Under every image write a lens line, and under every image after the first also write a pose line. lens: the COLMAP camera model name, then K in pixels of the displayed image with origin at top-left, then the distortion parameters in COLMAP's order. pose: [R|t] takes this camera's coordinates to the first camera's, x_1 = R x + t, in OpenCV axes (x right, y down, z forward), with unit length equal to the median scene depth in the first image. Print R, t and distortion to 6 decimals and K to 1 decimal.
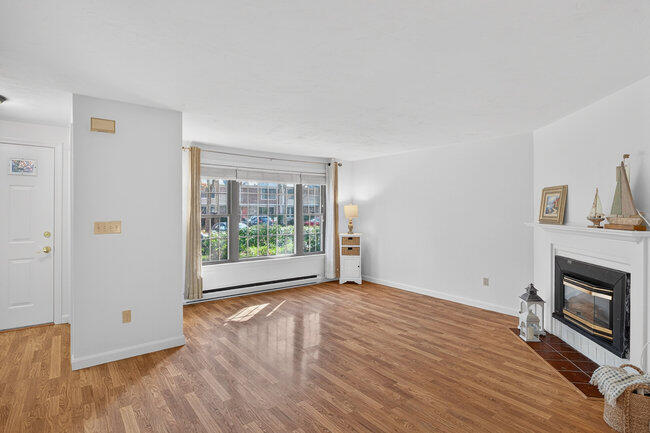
lens RADIAL K [[348.5, 0, 325.4], [0, 348.5, 211.1], [0, 0, 1]] dist [-0.005577, 0.000781]
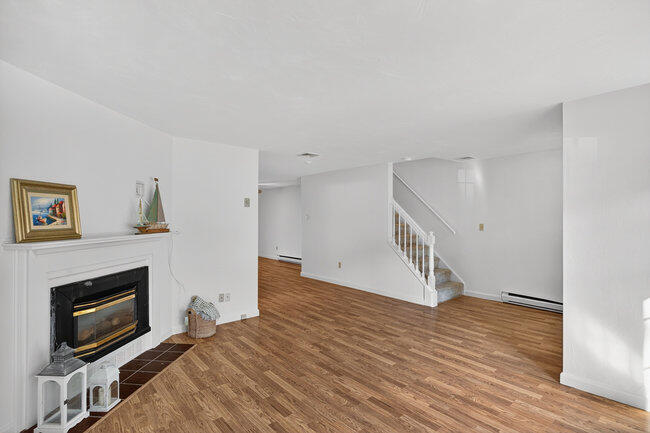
lens RADIAL K [[326.1, 0, 321.4], [0, 326.1, 212.1], [0, 0, 1]] dist [-0.004217, -0.000507]
pose [[-0.999575, -0.003630, -0.028933, 0.174230], [-0.003300, 0.999929, -0.011452, -0.011154], [0.028973, -0.011352, -0.999516, 1.644092]]
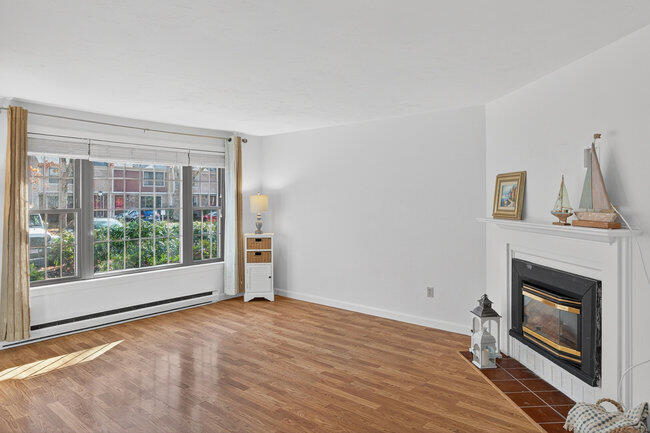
lens RADIAL K [[432.8, 0, 326.1], [0, 432.8, 198.9], [0, 0, 1]] dist [-0.007647, -0.002144]
pose [[0.977204, -0.002034, 0.212294, 0.026822], [0.003057, 0.999985, -0.004492, -0.007073], [-0.212281, 0.005038, 0.977196, 0.111069]]
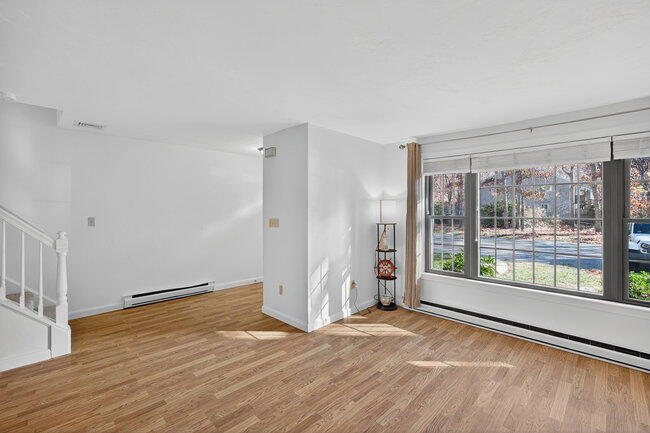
lens RADIAL K [[294.0, 0, 326.7], [0, 294.0, 209.9], [0, 0, 1]] dist [-0.001173, -0.000080]
pose [[0.120103, 0.002277, -0.992759, 0.497074], [-0.003936, 0.999991, 0.001817, -0.007566], [0.992754, 0.003689, 0.120110, 0.880837]]
